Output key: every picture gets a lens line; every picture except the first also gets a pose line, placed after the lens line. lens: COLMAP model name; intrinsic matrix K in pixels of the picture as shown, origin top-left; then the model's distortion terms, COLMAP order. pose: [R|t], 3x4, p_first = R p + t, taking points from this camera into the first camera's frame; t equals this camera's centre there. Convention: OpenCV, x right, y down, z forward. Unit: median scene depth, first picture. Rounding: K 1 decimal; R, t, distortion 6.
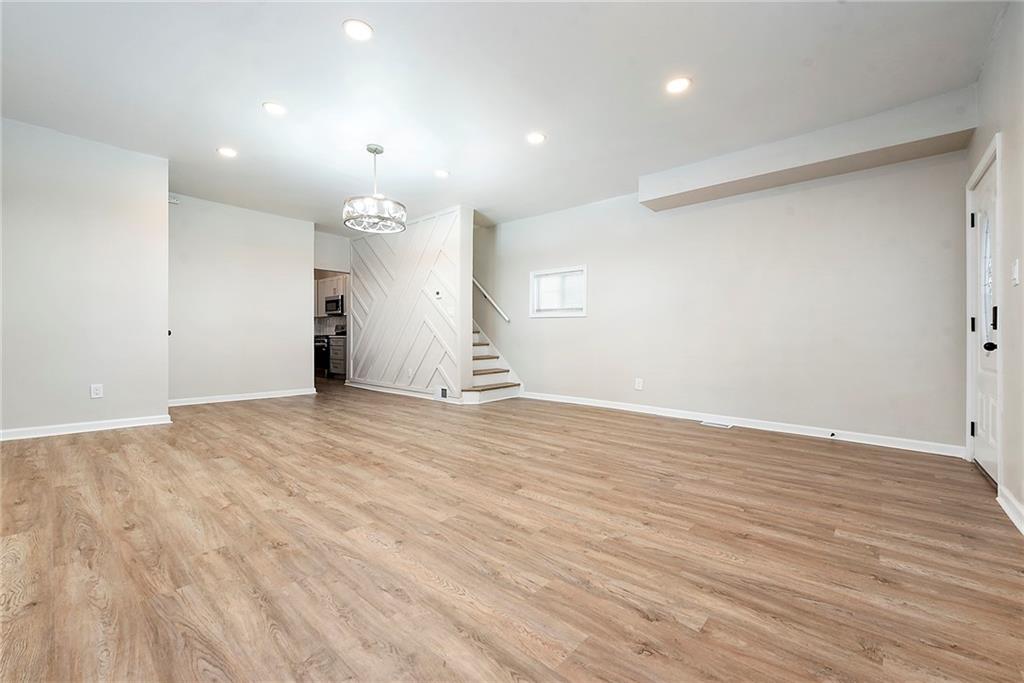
lens RADIAL K [[423.5, 0, 497.6], [0, 423.5, 331.1], [0, 0, 1]] dist [0.000658, -0.000124]
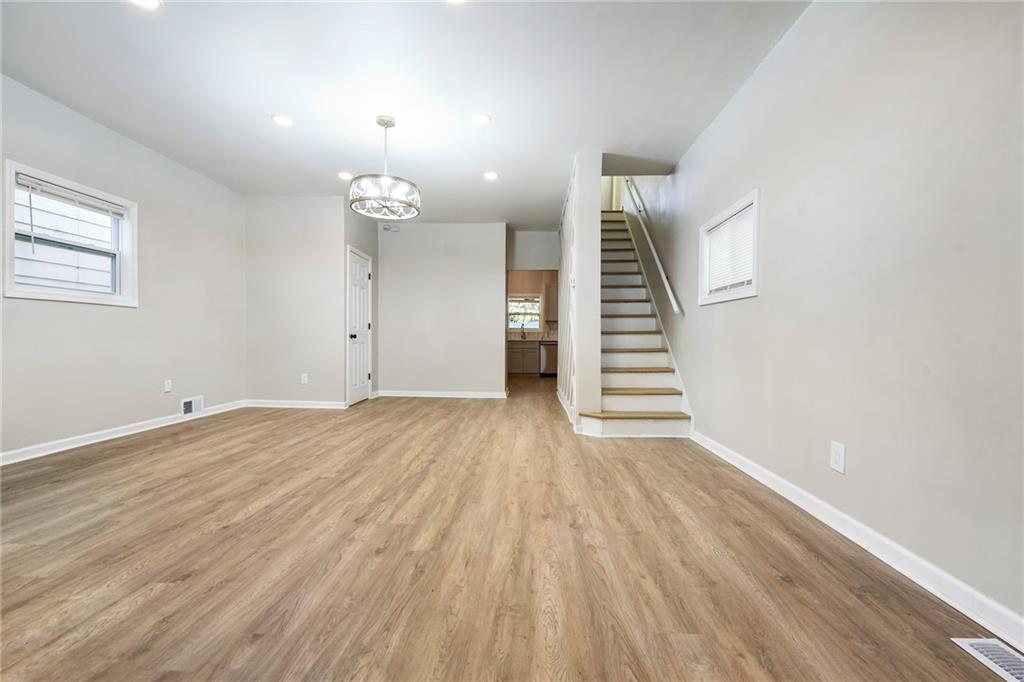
lens RADIAL K [[427.6, 0, 511.4], [0, 427.6, 335.7], [0, 0, 1]] dist [0.009622, -0.007677]
pose [[0.641278, -0.008529, -0.767261, 0.828342], [0.007125, 0.999961, -0.005161, 0.024784], [0.767275, -0.002156, 0.641314, 0.965506]]
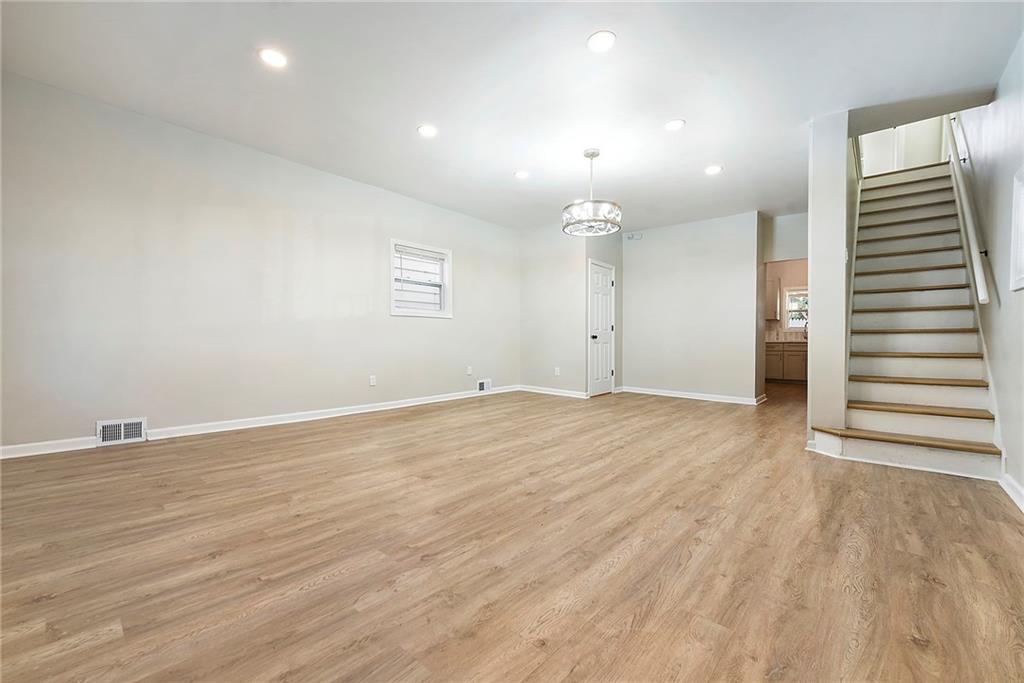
lens RADIAL K [[410.4, 0, 496.8], [0, 410.4, 342.1], [0, 0, 1]] dist [-0.000125, -0.000404]
pose [[-0.001002, 0.003823, -0.999992, 1.057261], [0.003700, 0.999986, 0.003819, 0.029952], [0.999993, -0.003696, -0.001016, 1.172752]]
